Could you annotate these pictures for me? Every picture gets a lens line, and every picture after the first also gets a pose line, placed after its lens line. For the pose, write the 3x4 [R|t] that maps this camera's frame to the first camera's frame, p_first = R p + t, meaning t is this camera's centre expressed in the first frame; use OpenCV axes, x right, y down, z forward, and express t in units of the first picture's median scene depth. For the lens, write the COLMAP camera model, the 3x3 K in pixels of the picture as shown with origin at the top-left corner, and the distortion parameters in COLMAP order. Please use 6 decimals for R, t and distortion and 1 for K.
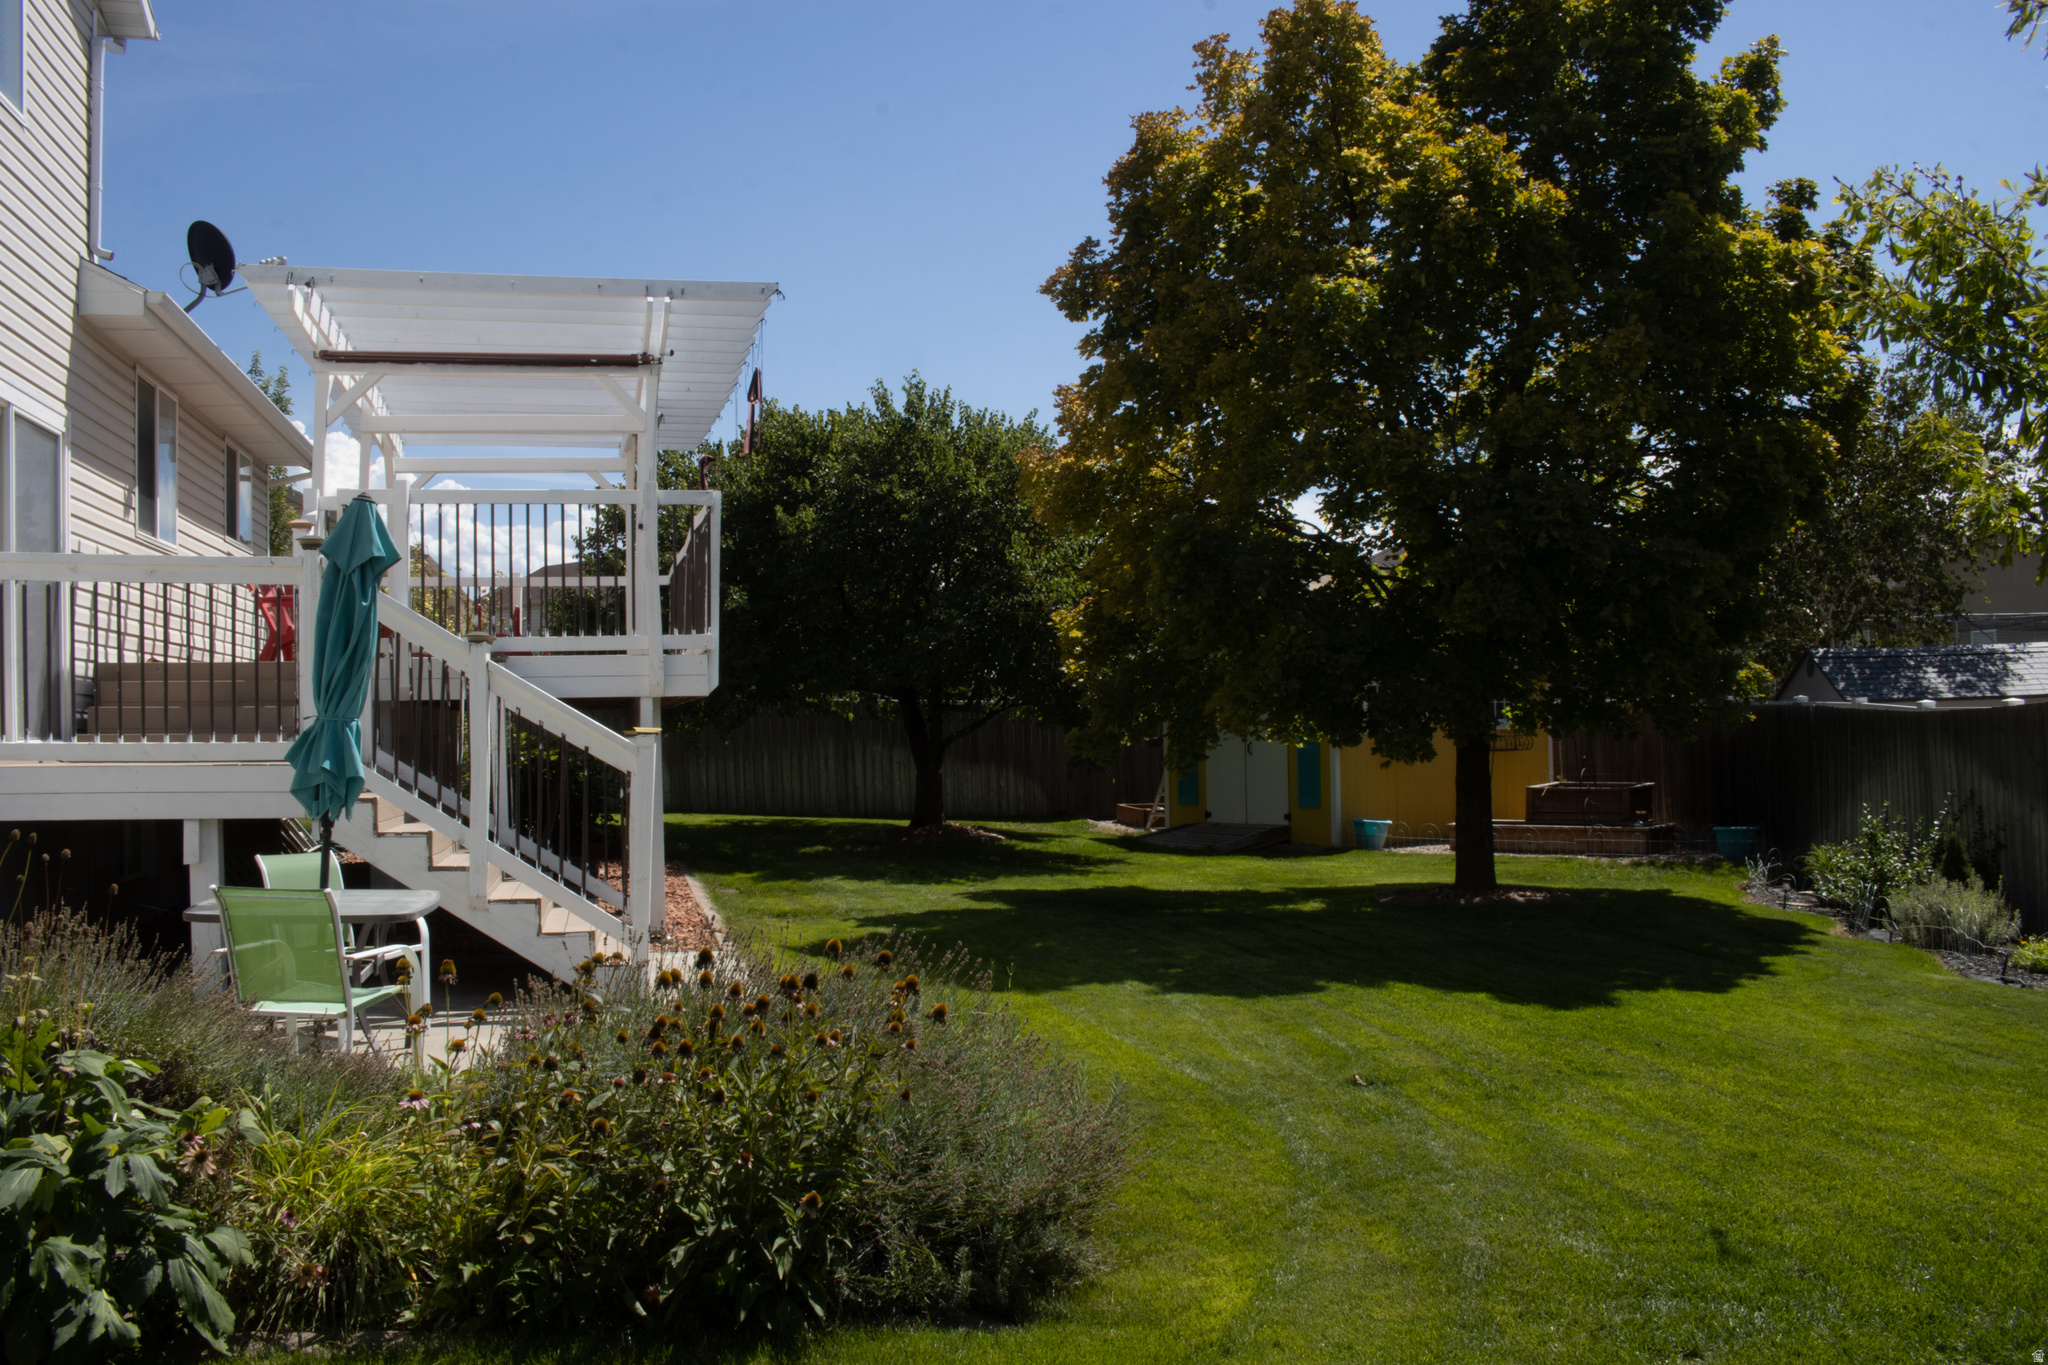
lens RADIAL K [[1734.2, 0, 1011.3], [0, 1734.2, 667.8], [0, 0, 1]] dist [-0.089108, 0.013885]
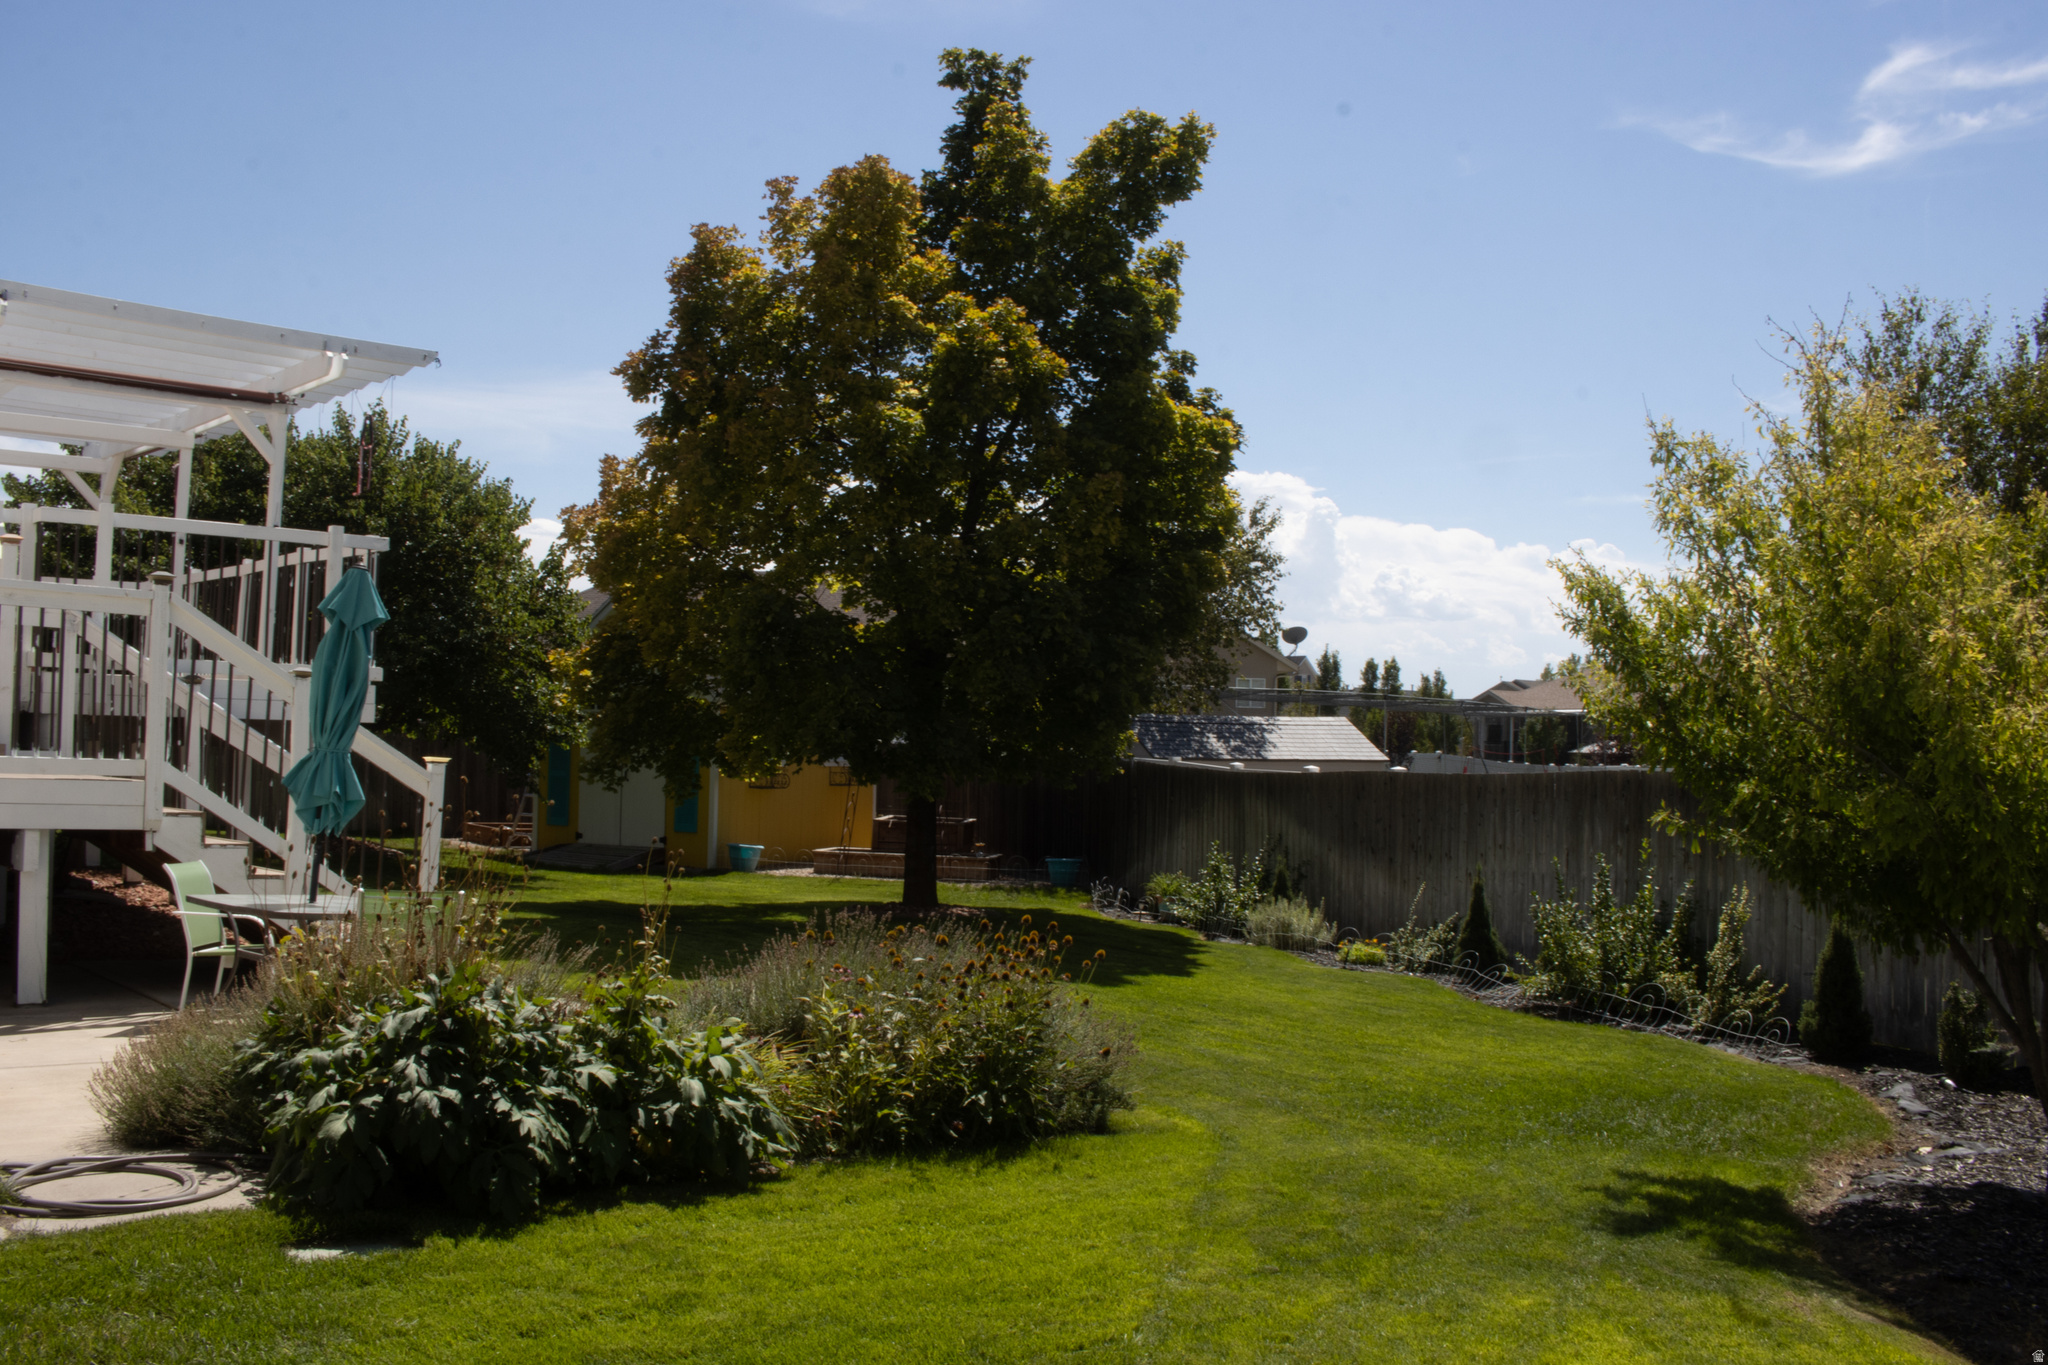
lens RADIAL K [[1734.2, 0, 1041.4], [0, 1734.2, 687.9], [0, 0, 1]] dist [-0.089108, 0.013885]
pose [[0.888466, 0.057300, 0.455351, -0.228325], [-0.056323, 0.998289, -0.015725, -0.010000], [-0.455473, -0.011676, 0.890173, -0.126067]]
